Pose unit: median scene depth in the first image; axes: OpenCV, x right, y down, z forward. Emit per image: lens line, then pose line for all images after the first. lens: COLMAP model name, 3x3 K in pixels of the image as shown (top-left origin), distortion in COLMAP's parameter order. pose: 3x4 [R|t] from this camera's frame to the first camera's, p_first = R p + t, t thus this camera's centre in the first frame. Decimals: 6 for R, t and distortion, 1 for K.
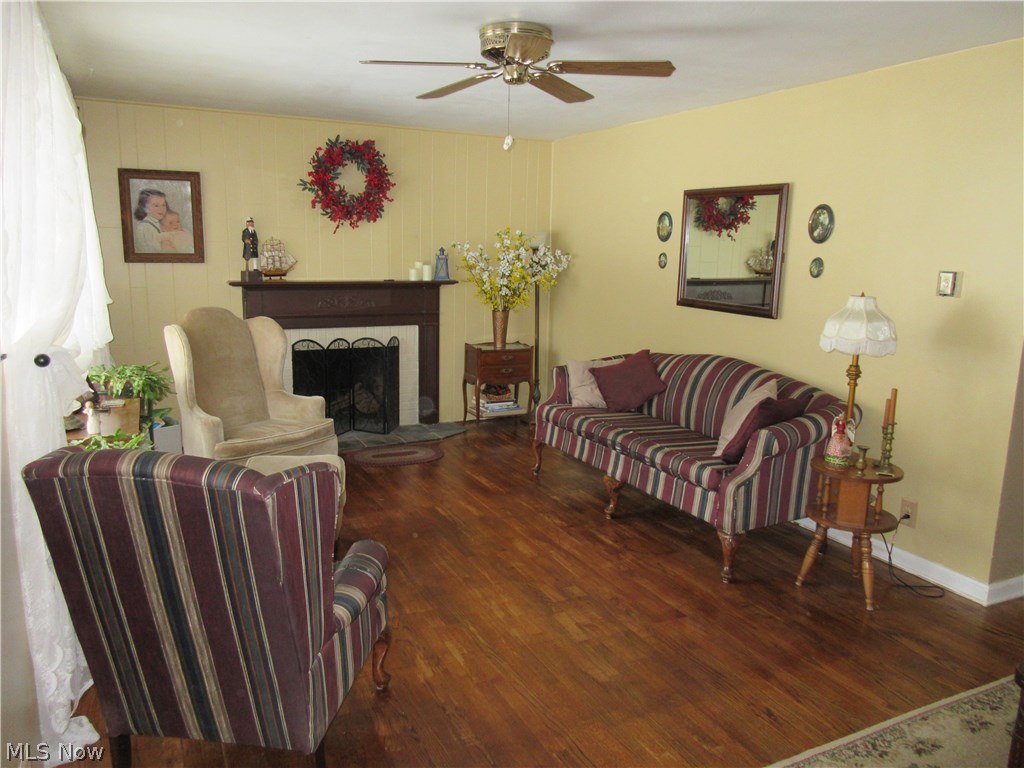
lens RADIAL K [[783.7, 0, 513.2], [0, 783.7, 390.1], [0, 0, 1]] dist [0.030313, -0.001736]
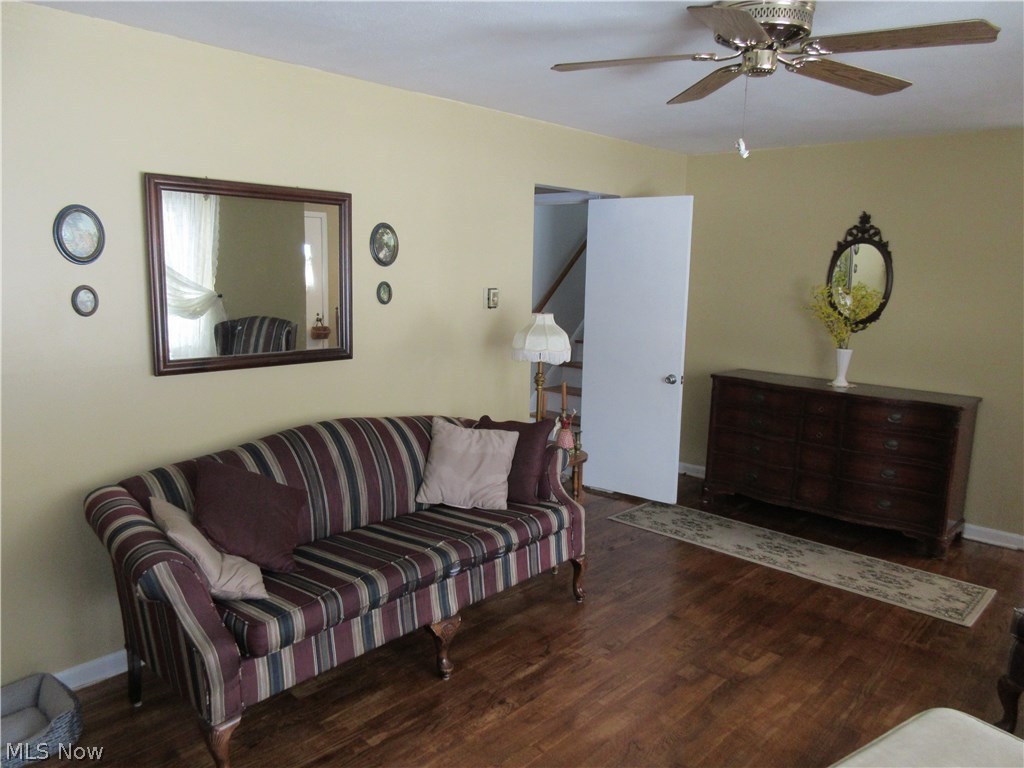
lens RADIAL K [[783.7, 0, 513.2], [0, 783.7, 390.1], [0, 0, 1]] dist [0.030313, -0.001736]
pose [[-0.382656, -0.185160, 0.905146, -0.504856], [0.144026, 0.955779, 0.256405, -0.259702], [-0.912596, 0.228480, -0.339067, 1.203416]]
